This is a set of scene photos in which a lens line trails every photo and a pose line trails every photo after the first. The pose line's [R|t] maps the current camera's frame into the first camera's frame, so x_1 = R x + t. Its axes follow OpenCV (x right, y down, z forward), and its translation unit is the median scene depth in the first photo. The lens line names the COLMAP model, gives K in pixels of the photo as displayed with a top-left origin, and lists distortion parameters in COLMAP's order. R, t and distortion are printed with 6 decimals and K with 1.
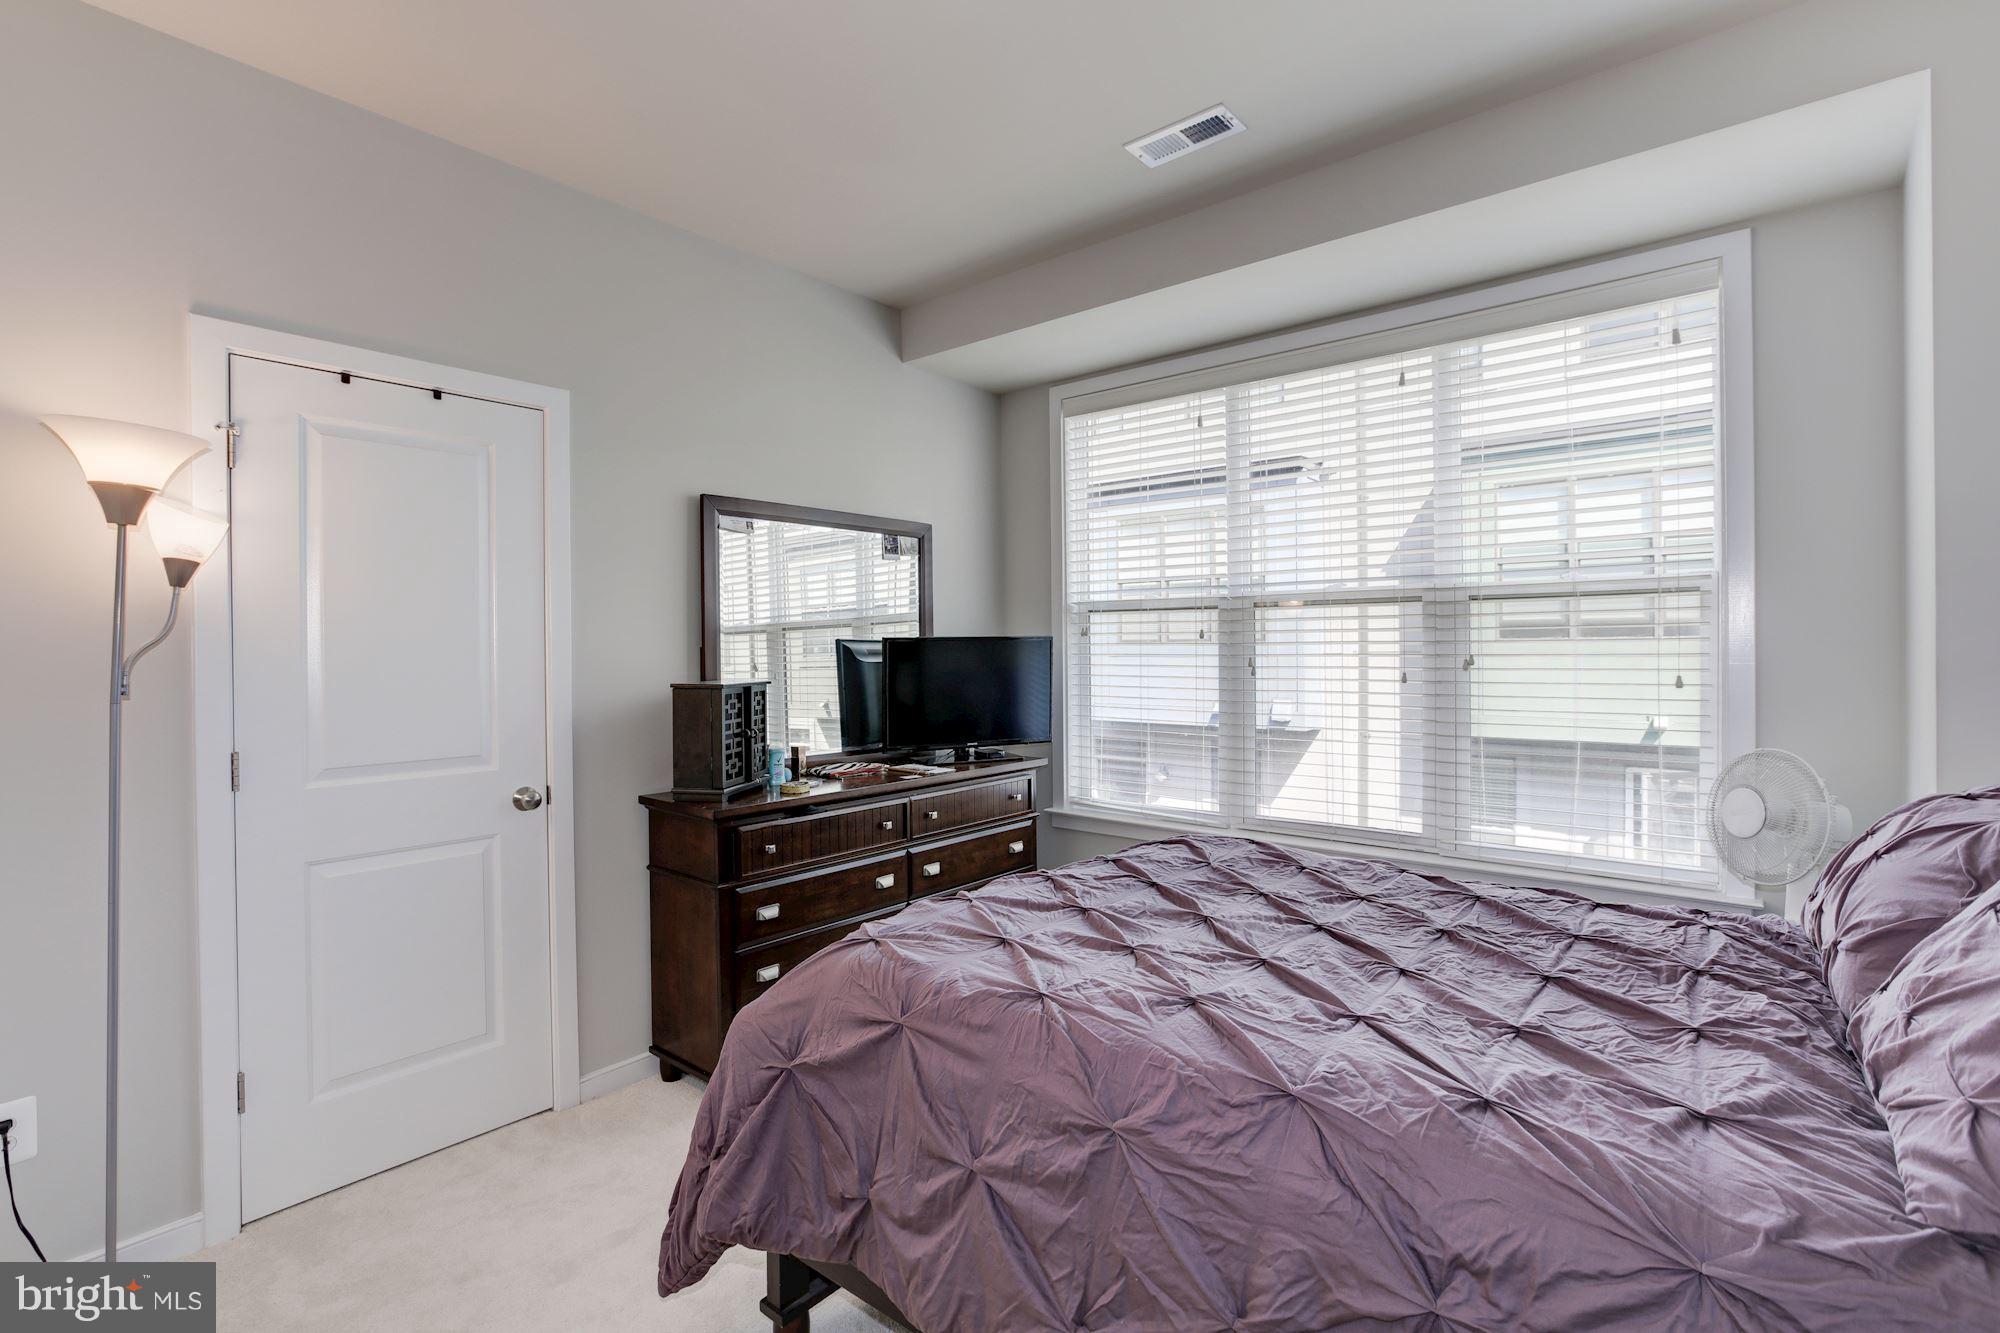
lens RADIAL K [[920.3, 0, 997.1], [0, 920.3, 649.7], [0, 0, 1]] dist [-0.037208, 0.017985]
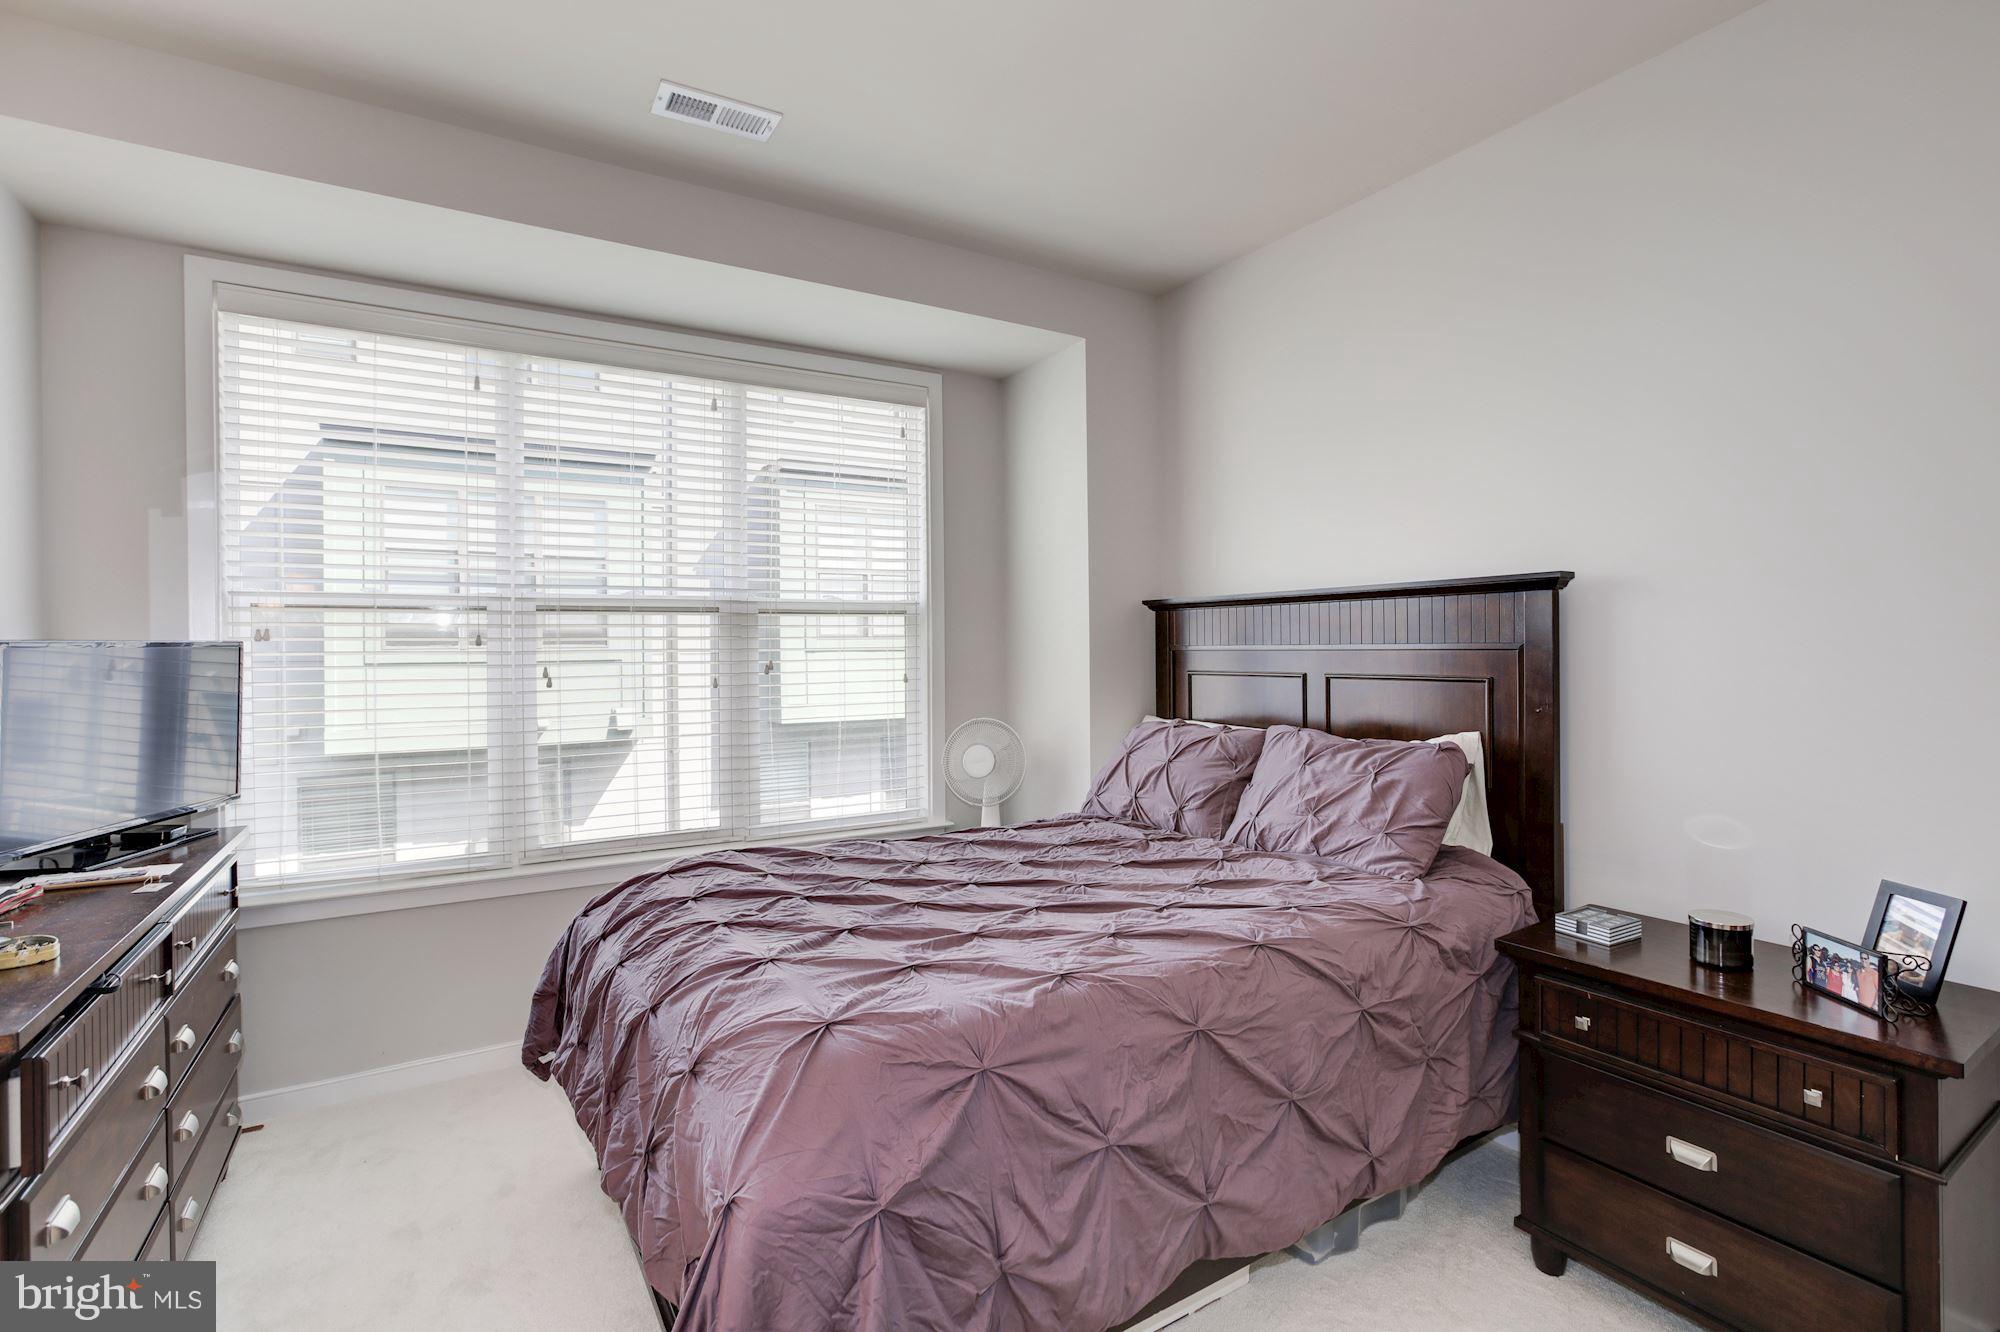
lens RADIAL K [[920.3, 0, 997.1], [0, 920.3, 649.2], [0, 0, 1]] dist [-0.037208, 0.017985]
pose [[0.323952, 0.002825, 0.946069, -0.458390], [0.007797, 0.999954, -0.005656, -0.000377], [-0.946041, 0.009209, 0.323915, 0.332352]]
